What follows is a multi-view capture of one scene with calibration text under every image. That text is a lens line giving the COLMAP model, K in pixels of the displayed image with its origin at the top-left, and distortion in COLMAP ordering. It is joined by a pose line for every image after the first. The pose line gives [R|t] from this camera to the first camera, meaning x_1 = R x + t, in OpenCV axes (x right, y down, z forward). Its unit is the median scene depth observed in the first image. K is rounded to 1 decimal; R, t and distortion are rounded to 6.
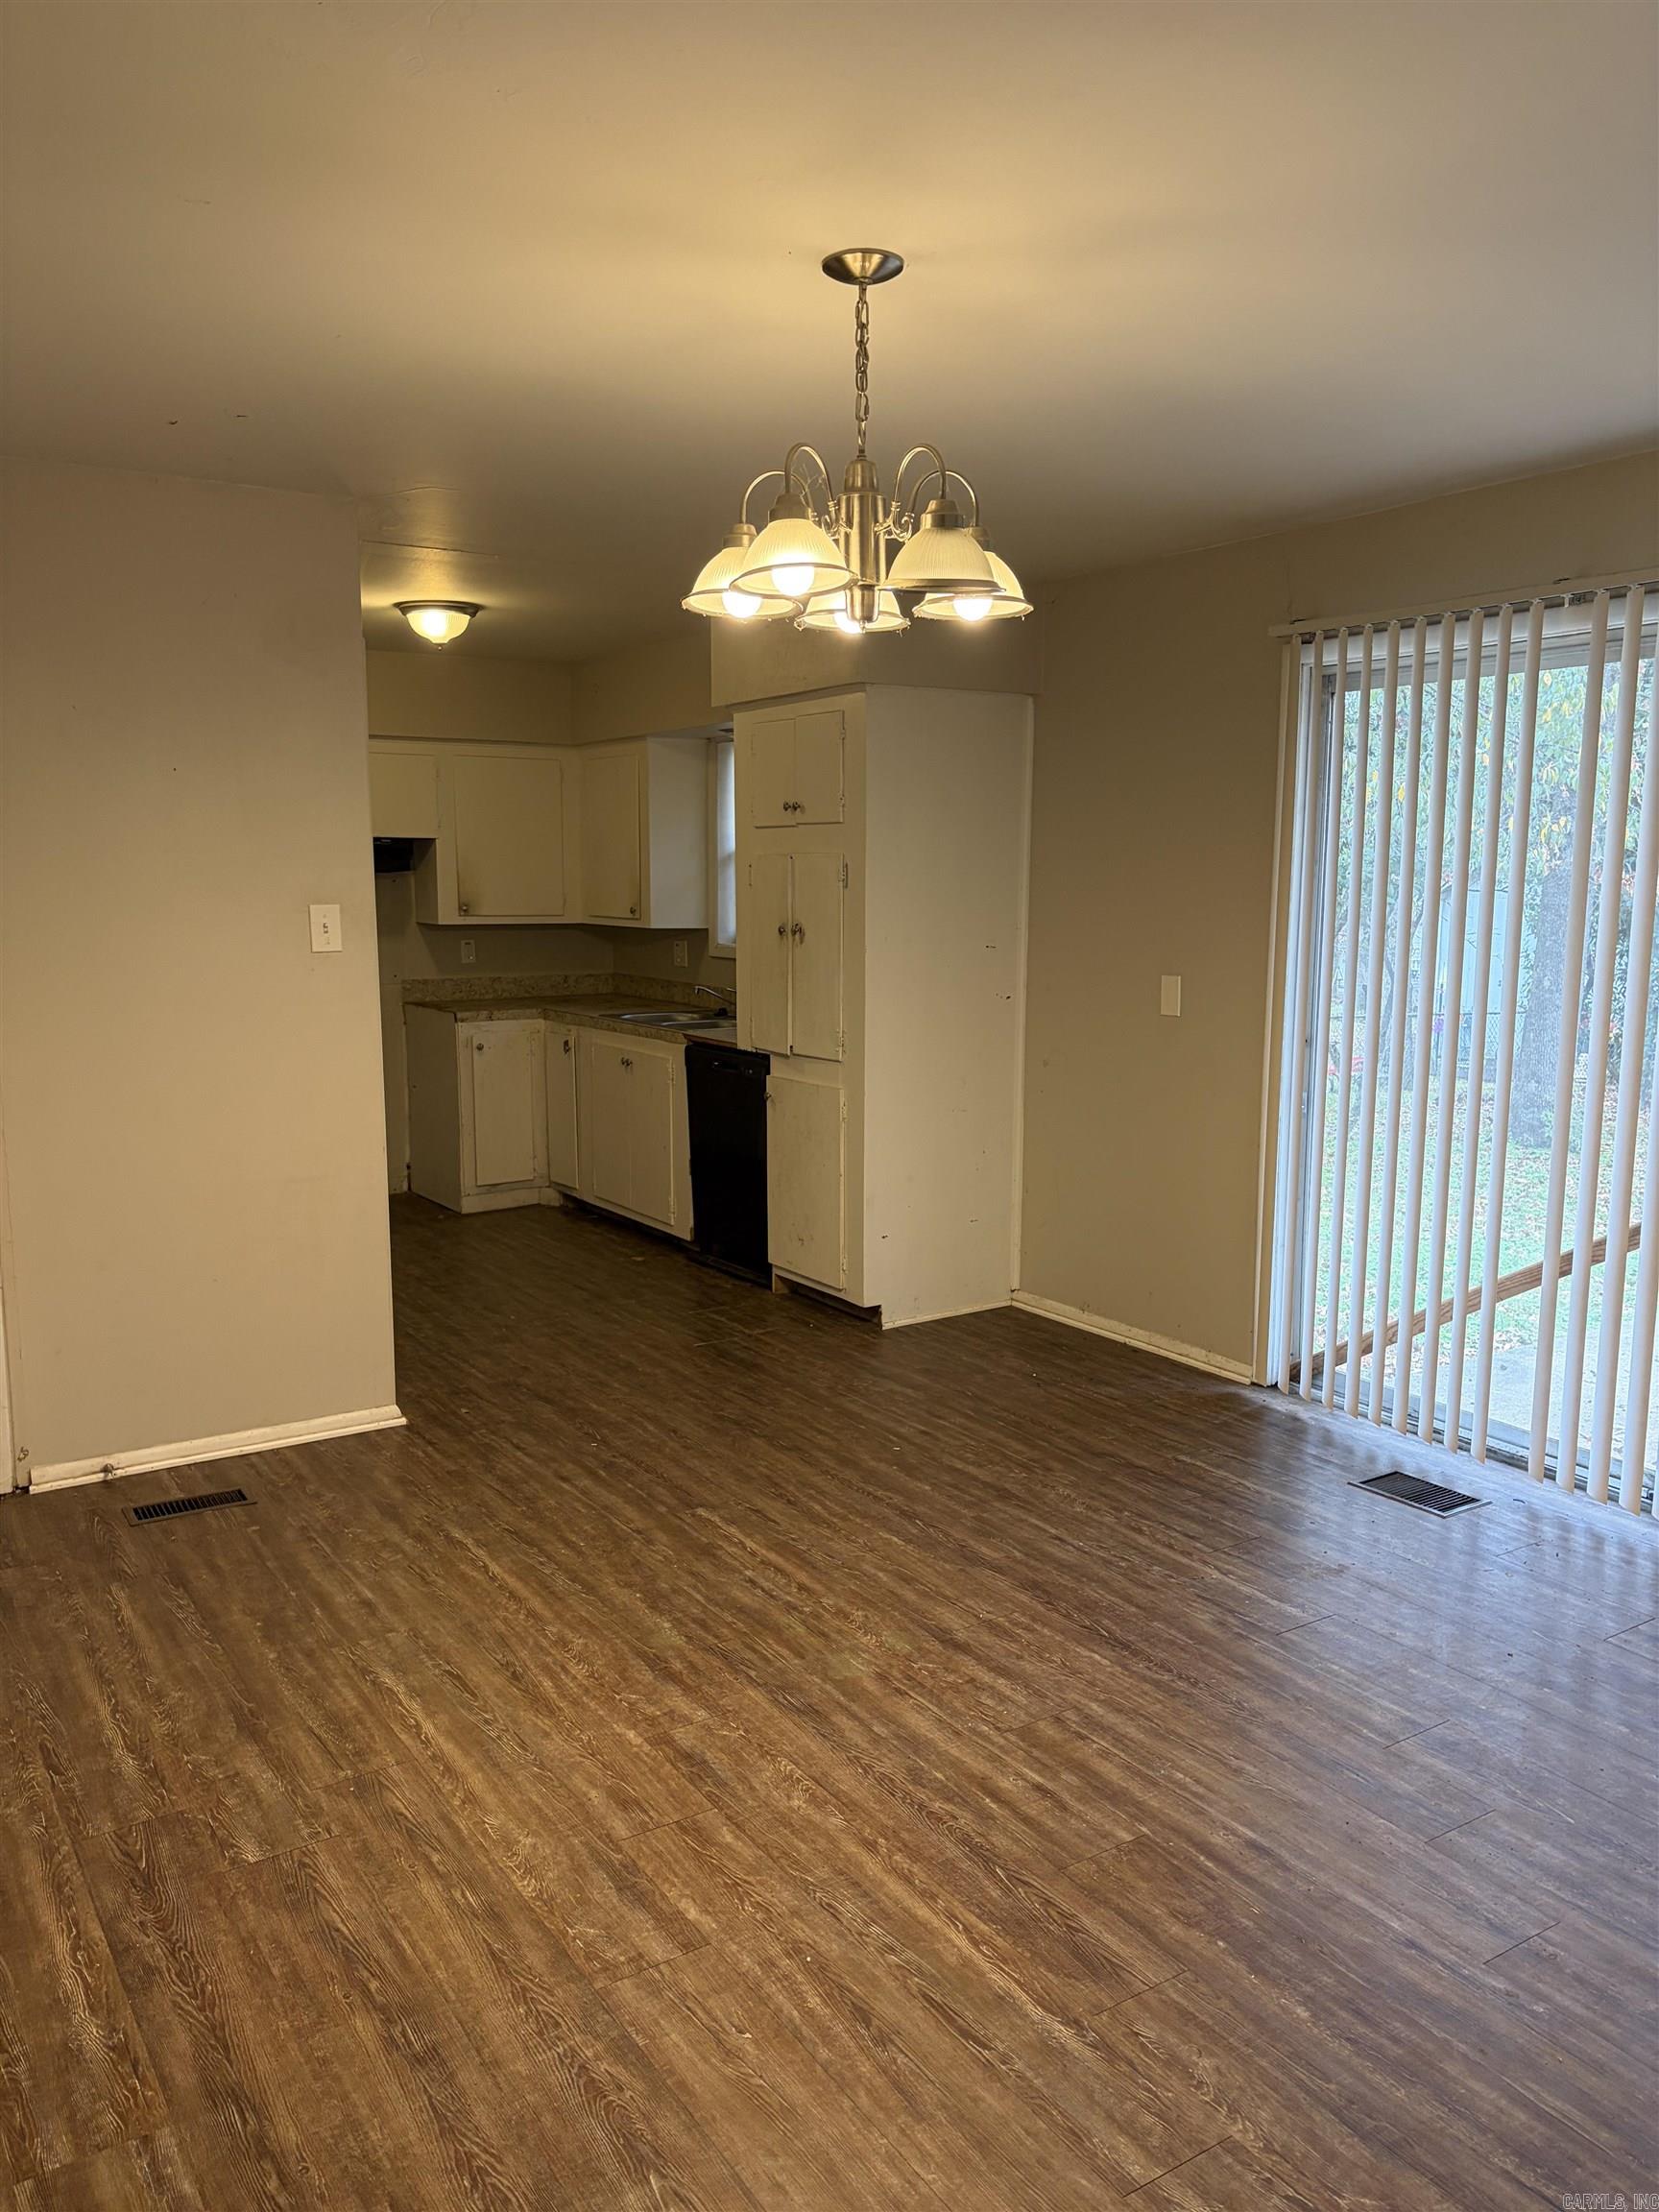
lens RADIAL K [[1661.6, 0, 820.1], [0, 1661.6, 1131.6], [0, 0, 1]] dist [0.041961, -0.039888]
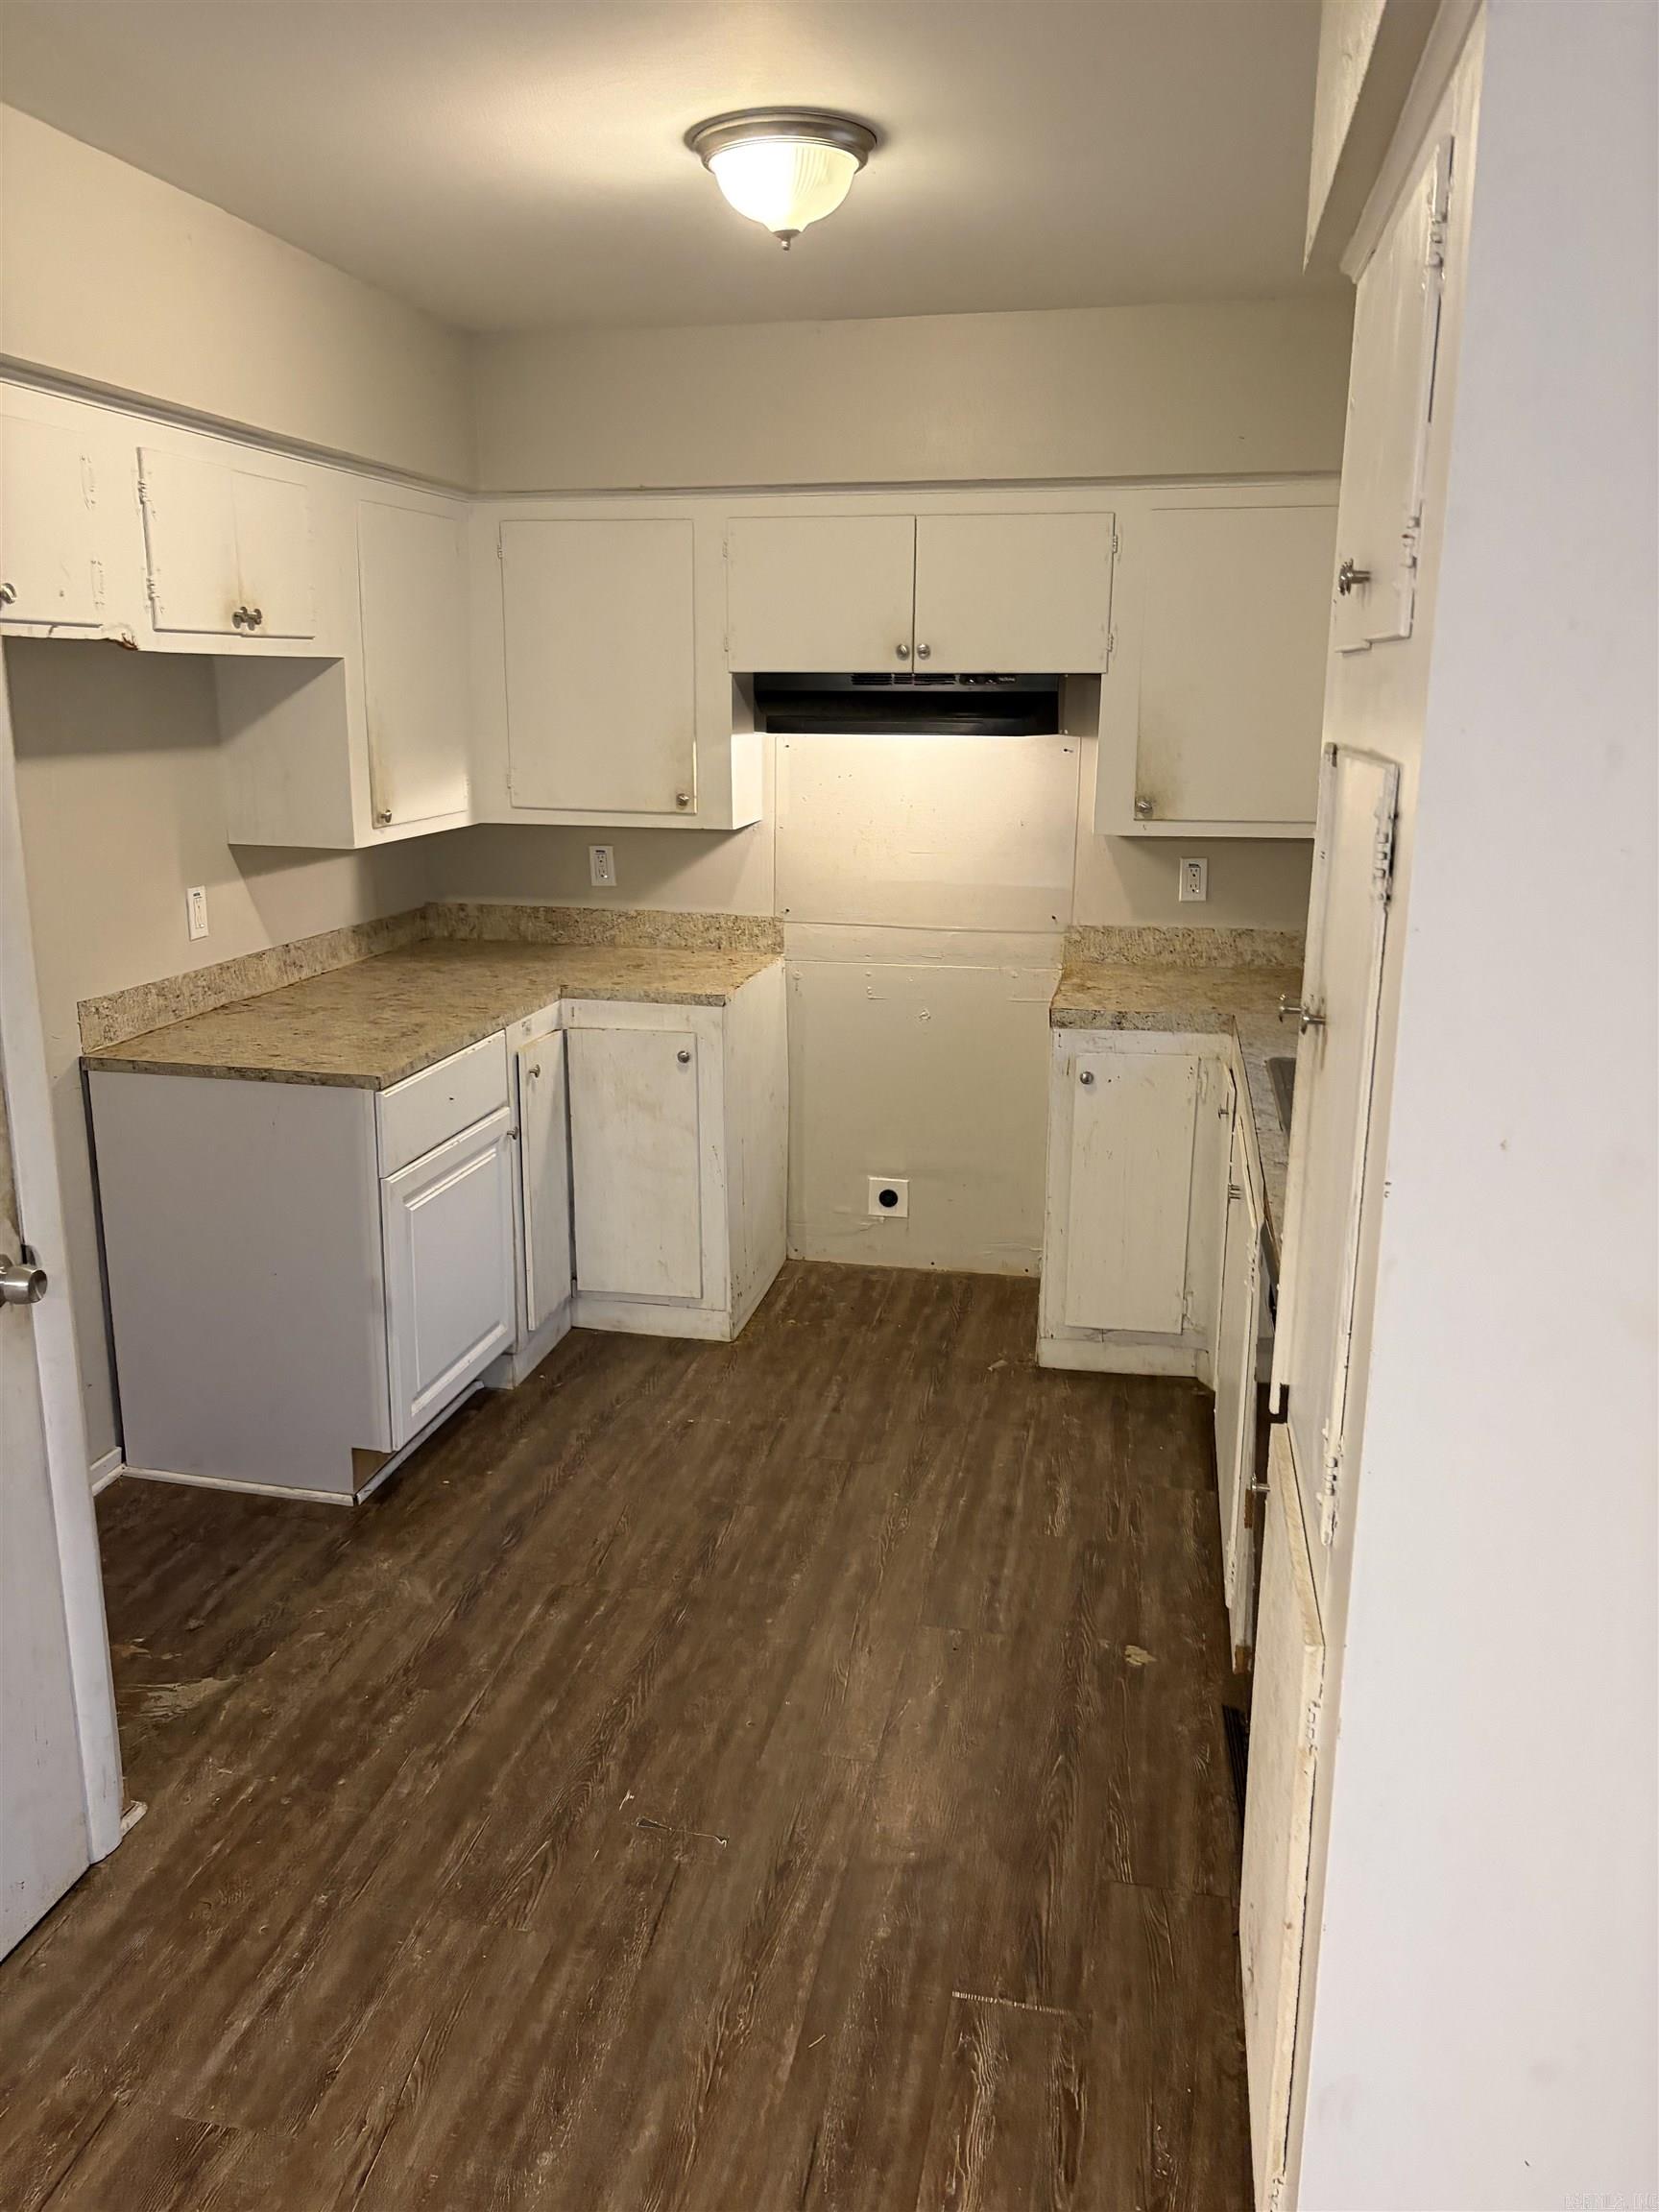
lens RADIAL K [[1661.6, 0, 804.6], [0, 1661.6, 1100.2], [0, 0, 1]] dist [0.041961, -0.039888]
pose [[0.710203, 0.171822, -0.682707, 0.163196], [-0.109493, 0.984917, 0.133979, -0.184761], [0.695430, -0.020401, 0.718304, 0.988627]]
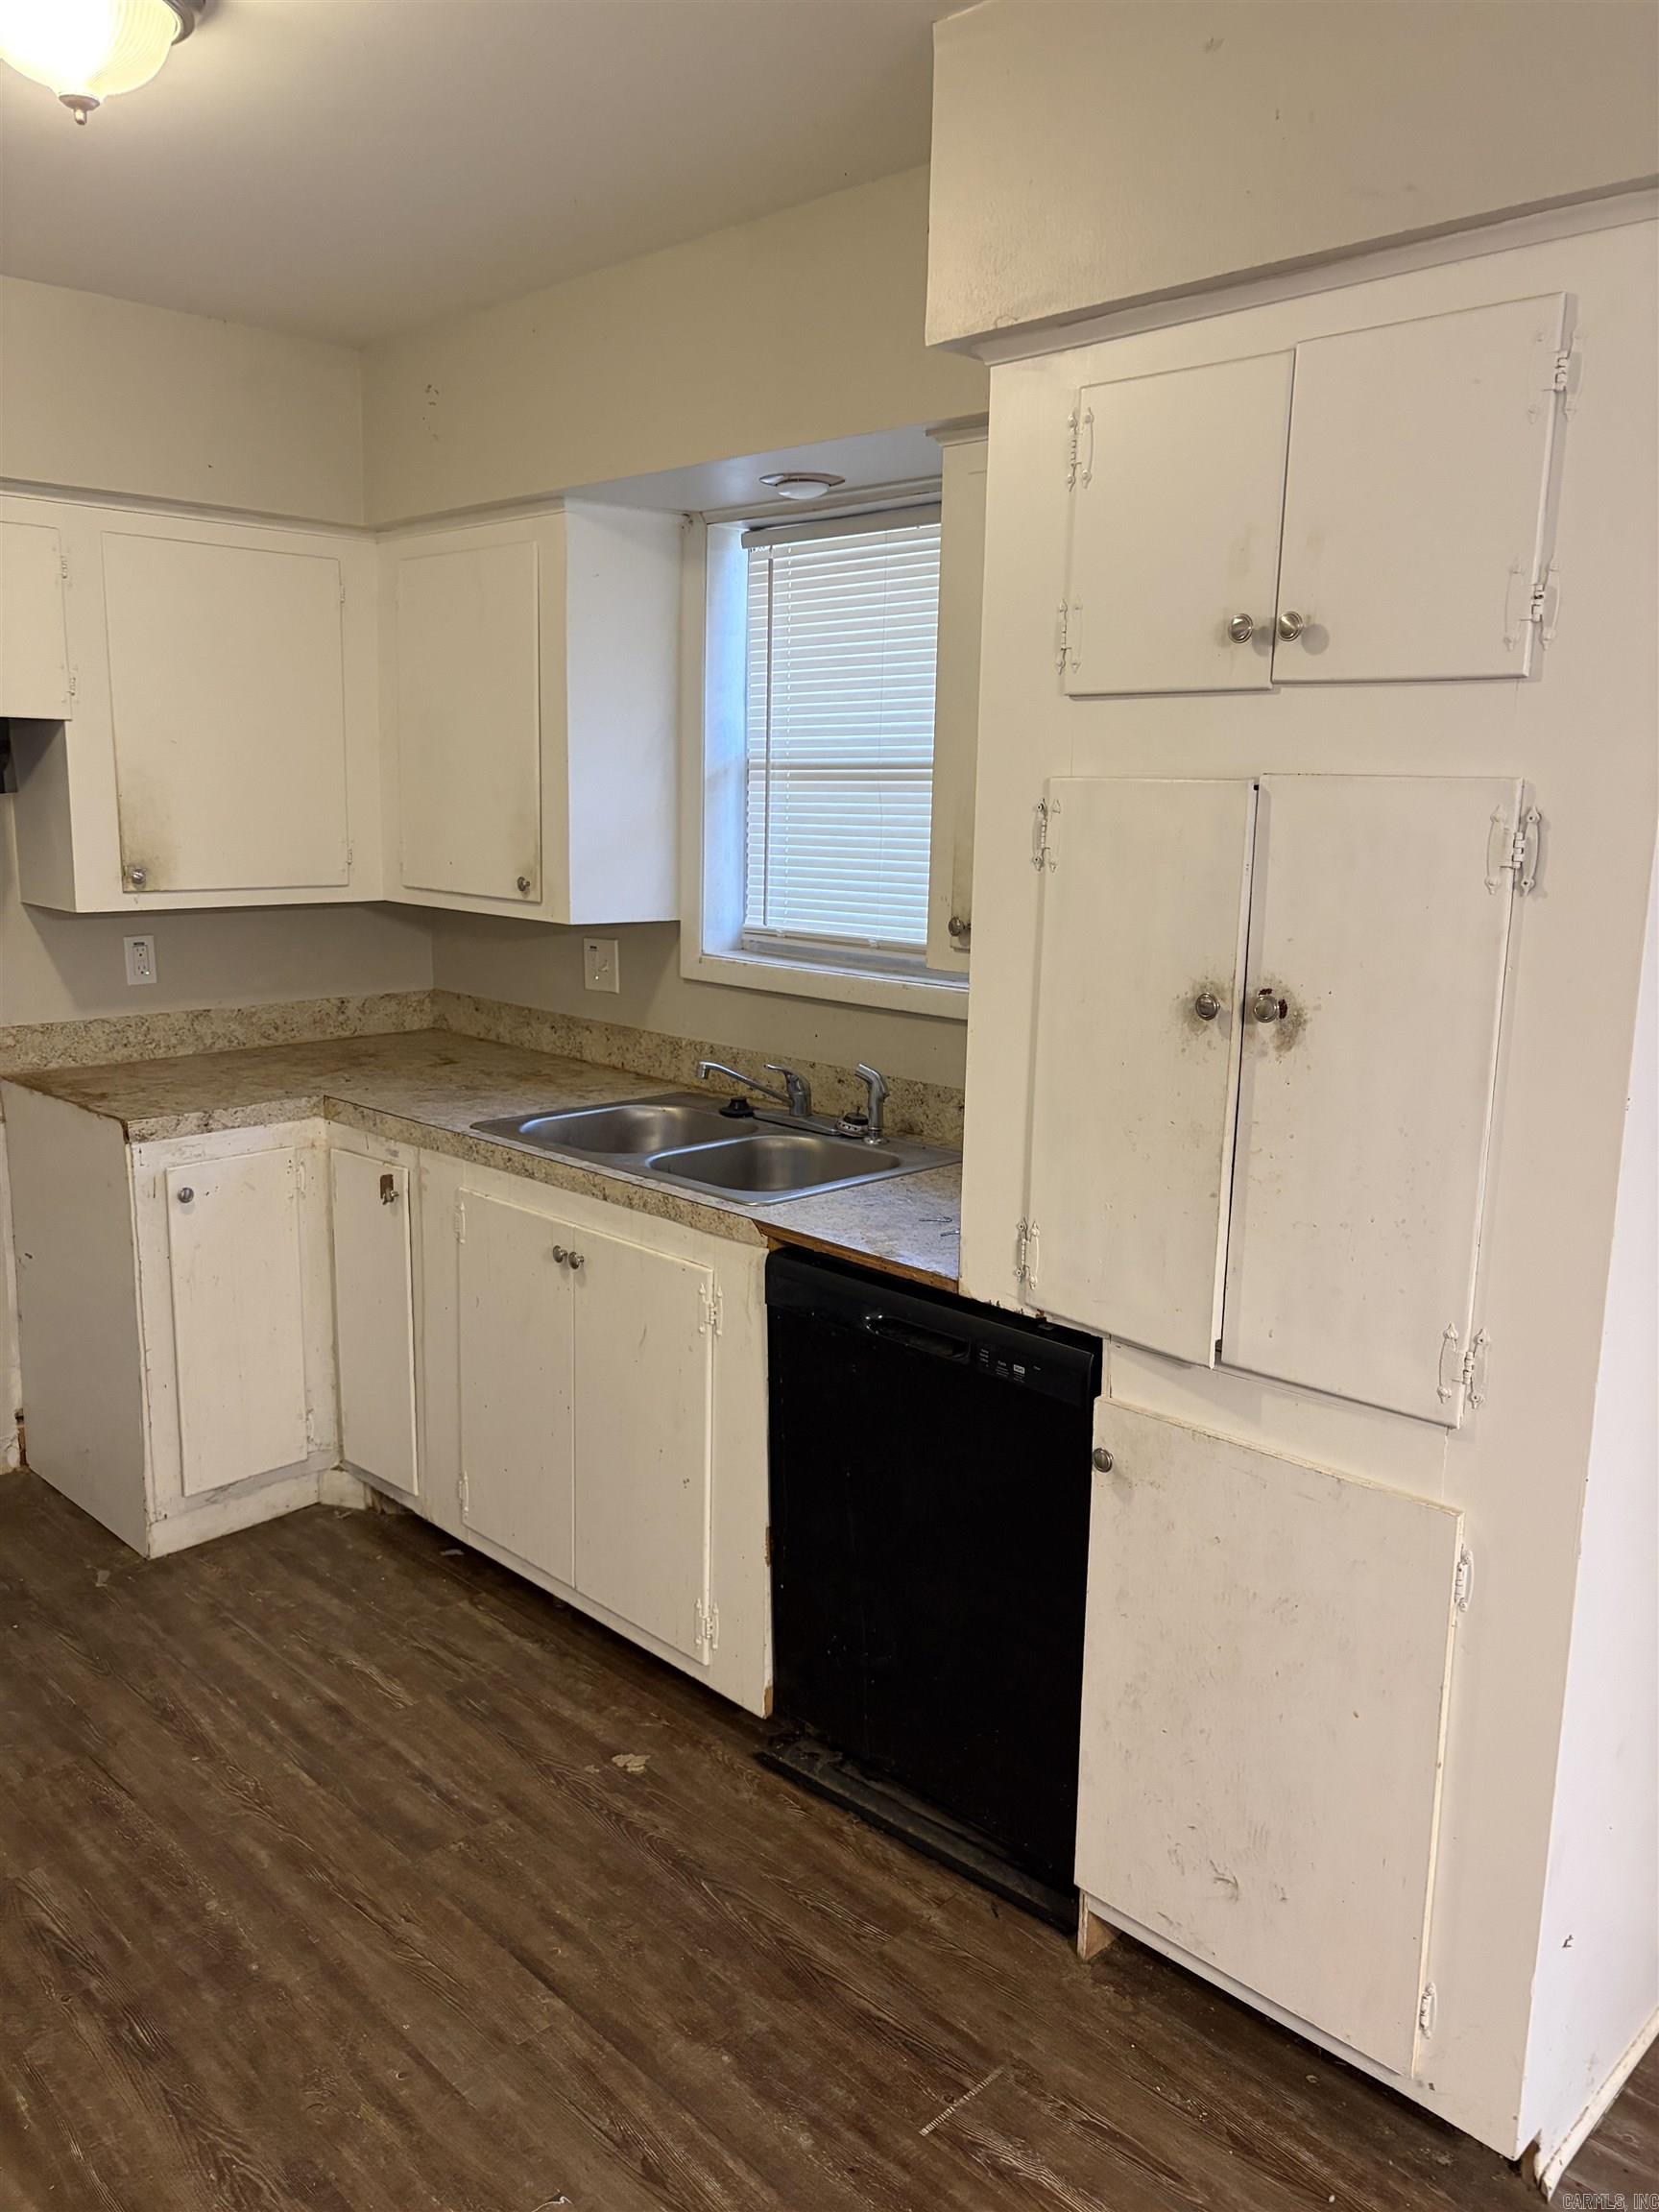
lens RADIAL K [[1661.6, 0, 831.6], [0, 1661.6, 1097.1], [0, 0, 1]] dist [0.041961, -0.039888]
pose [[0.978373, -0.024396, 0.205402, -0.224420], [0.017546, 0.999230, 0.035105, -0.158064], [-0.206101, -0.030742, 0.978048, 0.937495]]
